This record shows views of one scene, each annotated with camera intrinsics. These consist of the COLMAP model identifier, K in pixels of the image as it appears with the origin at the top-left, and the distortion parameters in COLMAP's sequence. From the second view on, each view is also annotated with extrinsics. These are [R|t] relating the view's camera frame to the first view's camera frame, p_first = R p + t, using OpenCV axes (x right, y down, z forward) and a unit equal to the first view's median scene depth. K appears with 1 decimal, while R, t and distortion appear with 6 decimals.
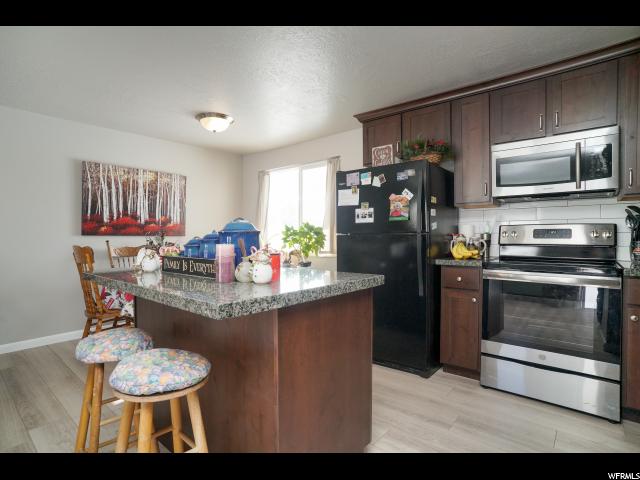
lens RADIAL K [[340.2, 0, 311.9], [0, 340.2, 243.2], [0, 0, 1]] dist [-0.073160, 0.048237]
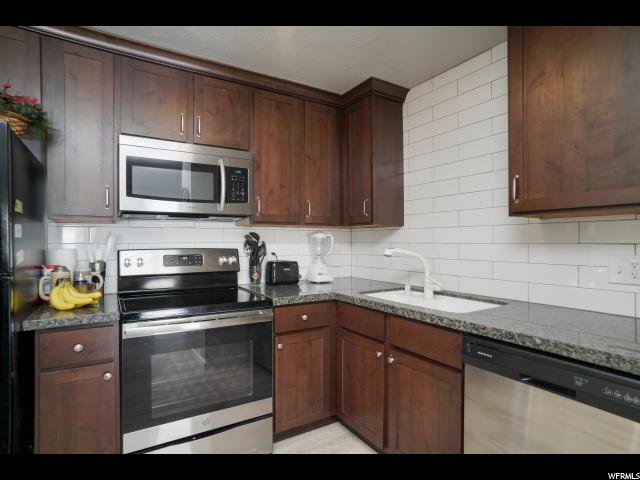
lens RADIAL K [[337.3, 0, 320.0], [0, 337.3, 240.0], [0, 0, 1]] dist [-0.067969, 0.046569]
pose [[0.294204, 0.003267, 0.955737, 0.012508], [0.019371, 0.999768, -0.009381, -0.044379], [-0.955546, 0.021274, 0.294073, 0.288854]]
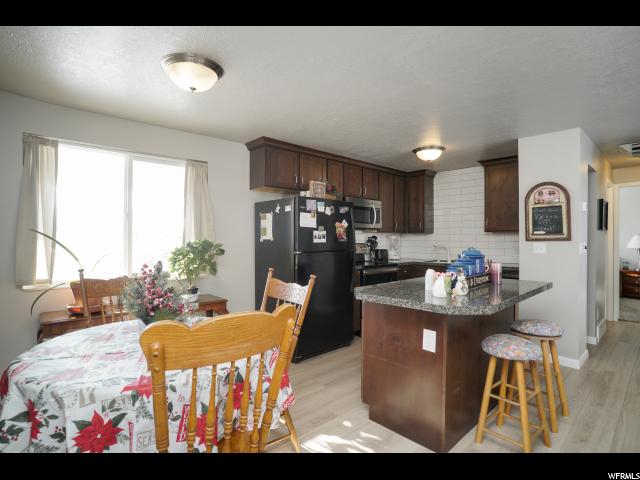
lens RADIAL K [[326.6, 0, 320.0], [0, 326.6, 240.0], [0, 0, 1]] dist [-0.066100, 0.000241]
pose [[0.096188, -0.003382, 0.995357, -0.806146], [0.018644, 0.999825, 0.001595, -0.056694], [-0.995189, 0.018404, 0.096234, 0.702916]]
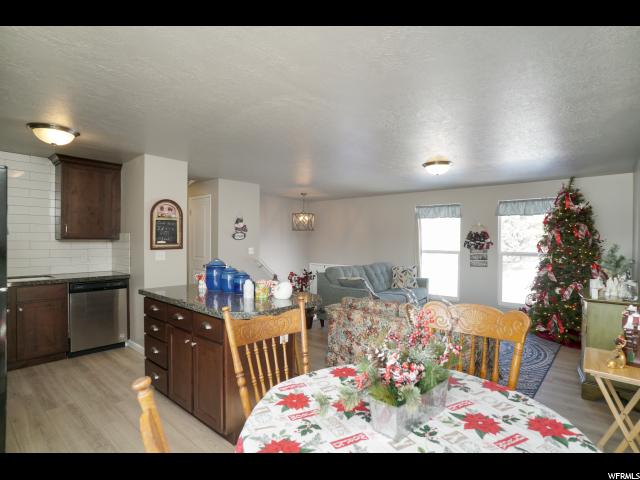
lens RADIAL K [[340.2, 0, 311.9], [0, 340.2, 243.2], [0, 0, 1]] dist [-0.073160, 0.048237]
pose [[-0.999984, -0.004506, 0.003346, -0.340763], [-0.004415, 0.999632, 0.026759, -0.094012], [-0.003465, 0.026744, -0.999636, 1.273388]]
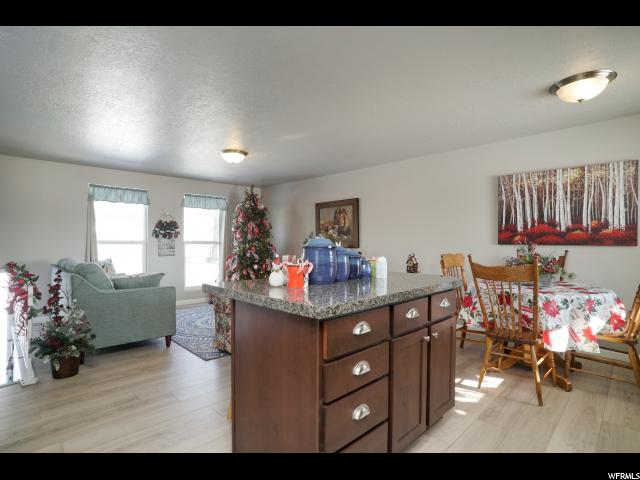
lens RADIAL K [[340.2, 0, 311.9], [0, 340.2, 243.2], [0, 0, 1]] dist [-0.073160, 0.048237]
pose [[-0.072564, 0.001412, -0.997363, 0.443057], [-0.019223, 0.999811, 0.002814, -0.019280], [0.997179, 0.019377, -0.072523, 0.468641]]
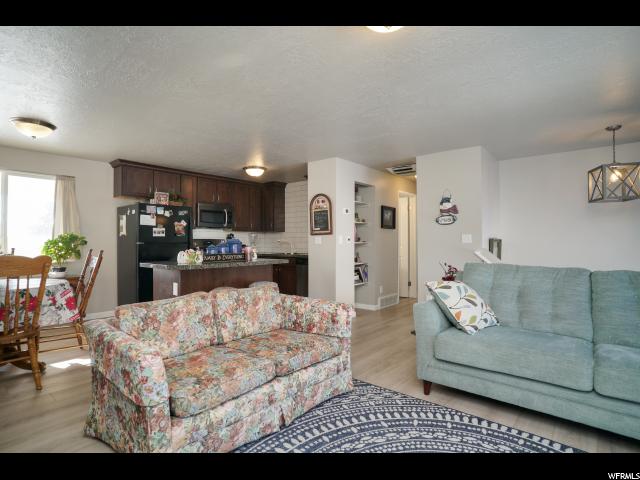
lens RADIAL K [[340.2, 0, 311.9], [0, 340.2, 243.2], [0, 0, 1]] dist [-0.073160, 0.048237]
pose [[-0.017927, 0.001401, 0.999838, -1.228101], [0.020066, 0.999798, -0.001041, -0.006545], [-0.999638, 0.020044, -0.017952, 0.208420]]
